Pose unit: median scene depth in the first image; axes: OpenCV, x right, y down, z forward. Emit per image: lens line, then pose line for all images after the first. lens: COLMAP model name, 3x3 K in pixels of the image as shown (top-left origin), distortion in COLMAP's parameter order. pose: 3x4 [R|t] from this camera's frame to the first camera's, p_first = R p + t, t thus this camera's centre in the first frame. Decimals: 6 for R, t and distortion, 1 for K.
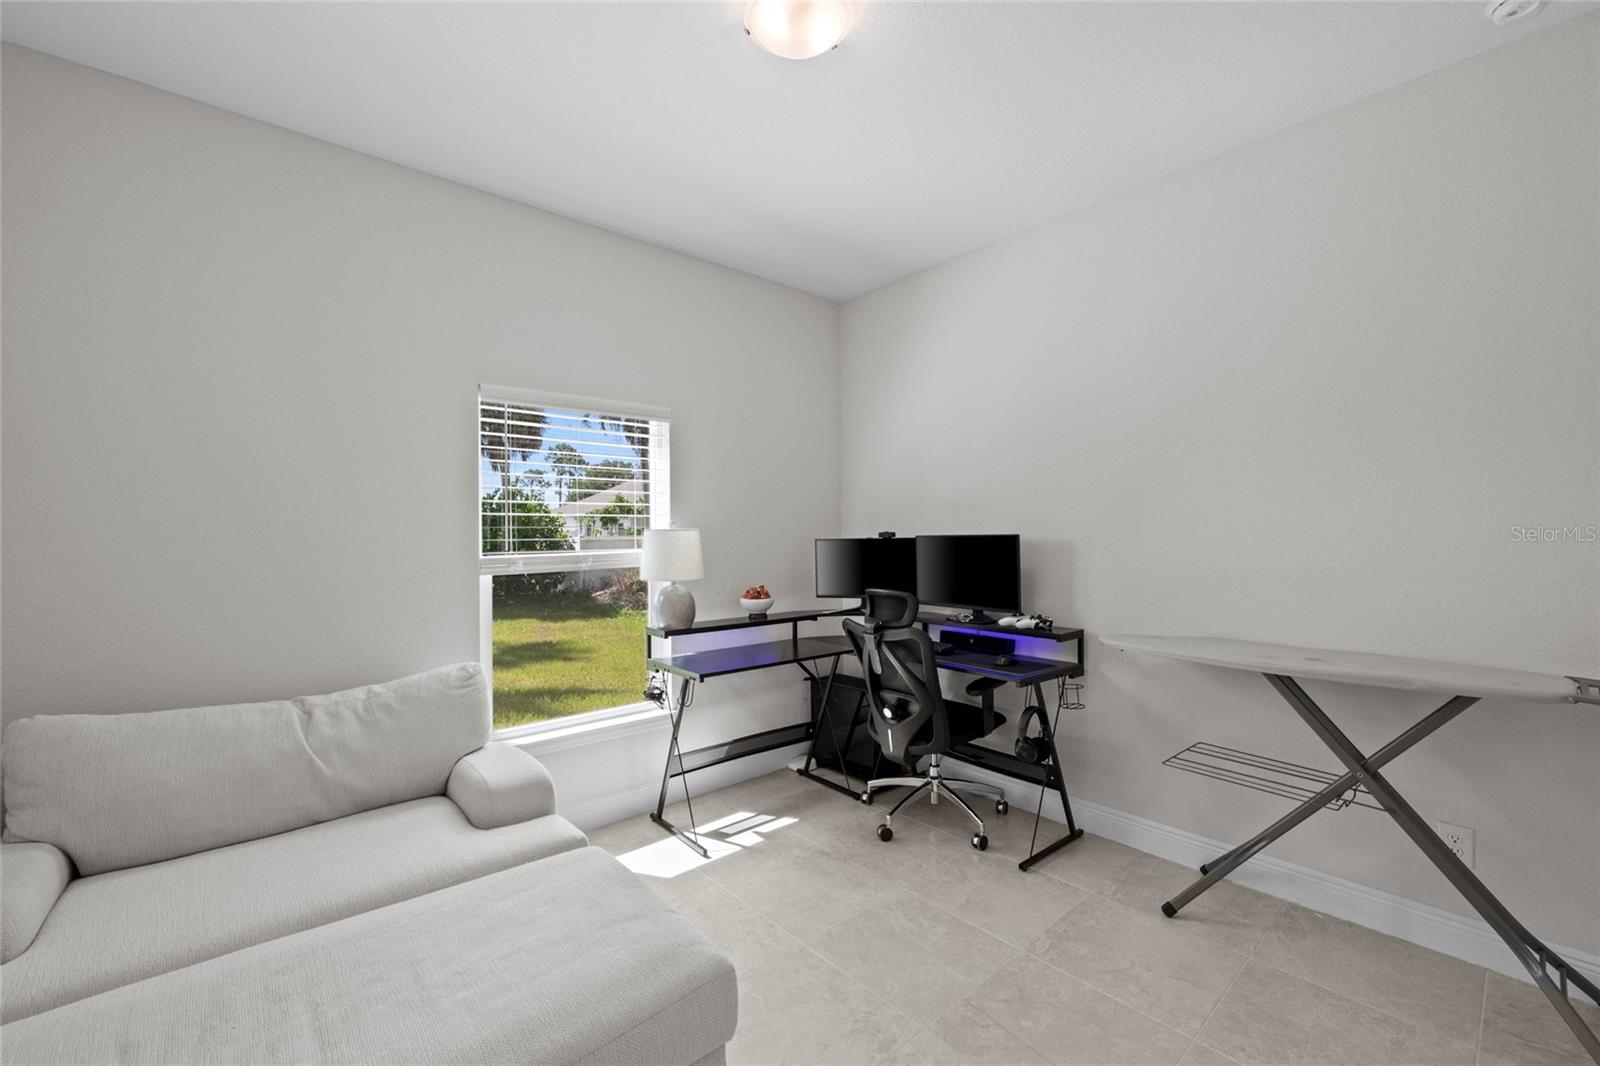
lens RADIAL K [[659.4, 0, 800.0], [0, 659.4, 533.0], [0, 0, 1]] dist [-0.000941, -0.000314]
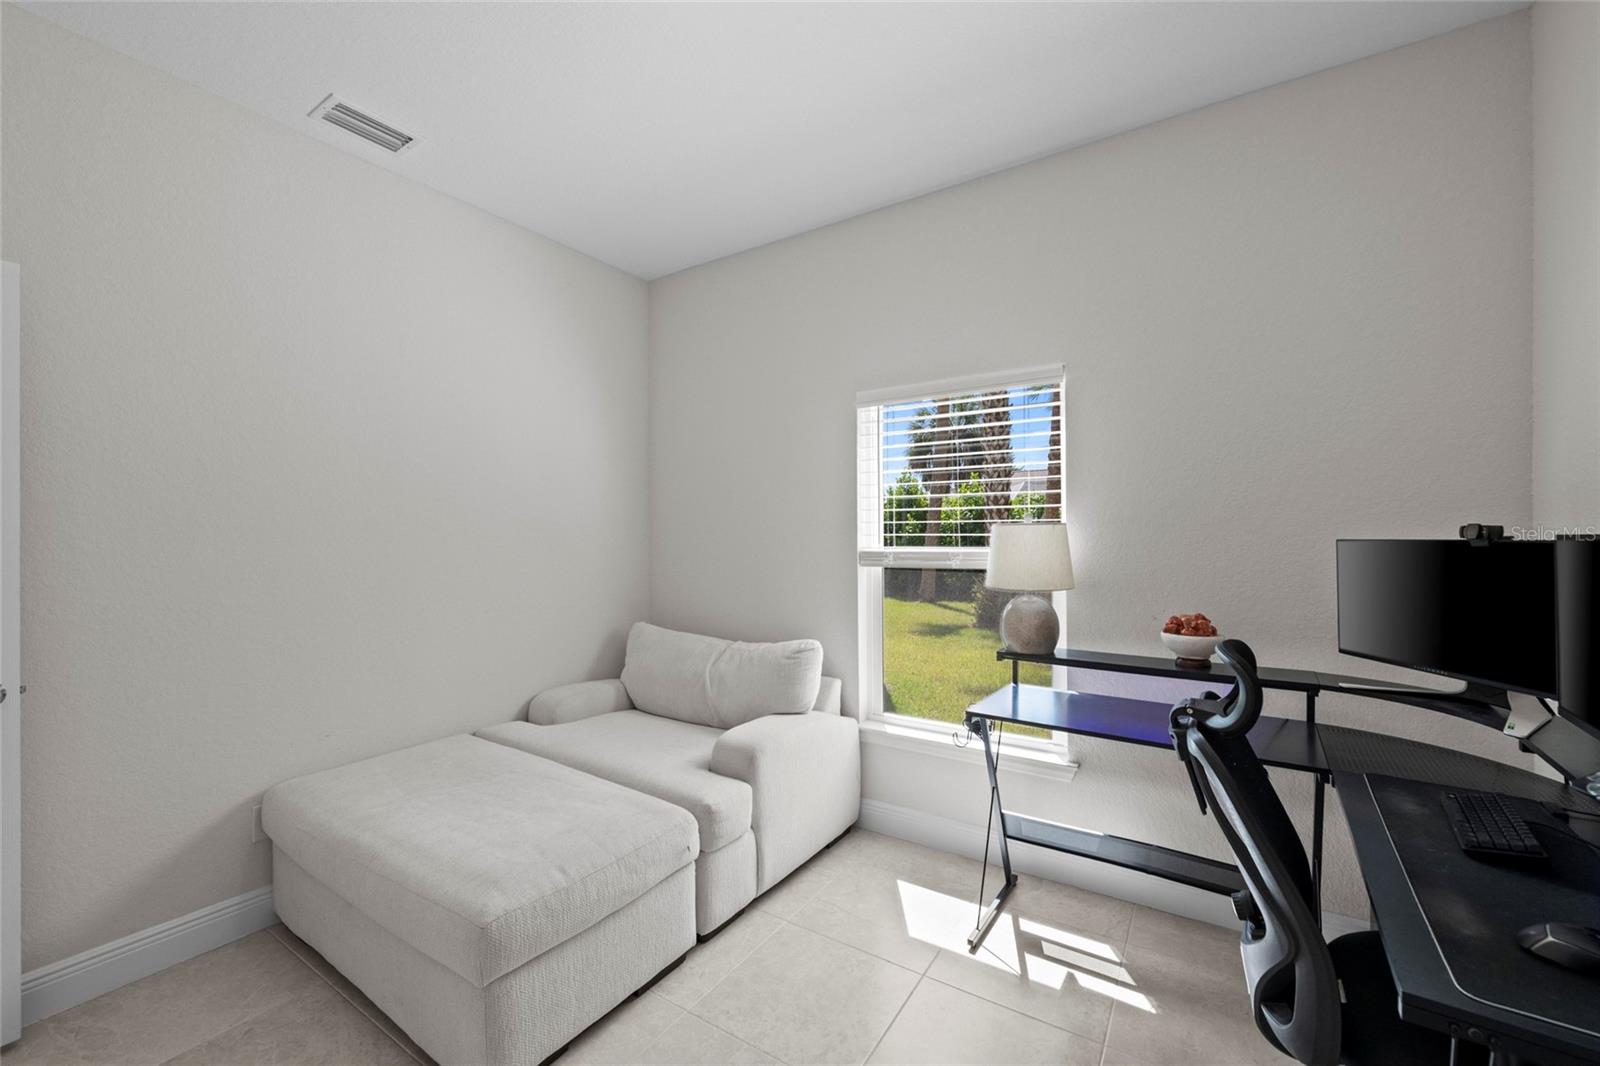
lens RADIAL K [[660.9, 0, 801.1], [0, 660.9, 550.7], [0, 0, 1]] dist [0.027787, -0.000082]
pose [[0.261159, 0.036333, -0.964612, 0.477722], [0.003480, 0.999249, 0.038579, -0.003840], [0.965290, -0.013432, 0.260837, 0.536363]]
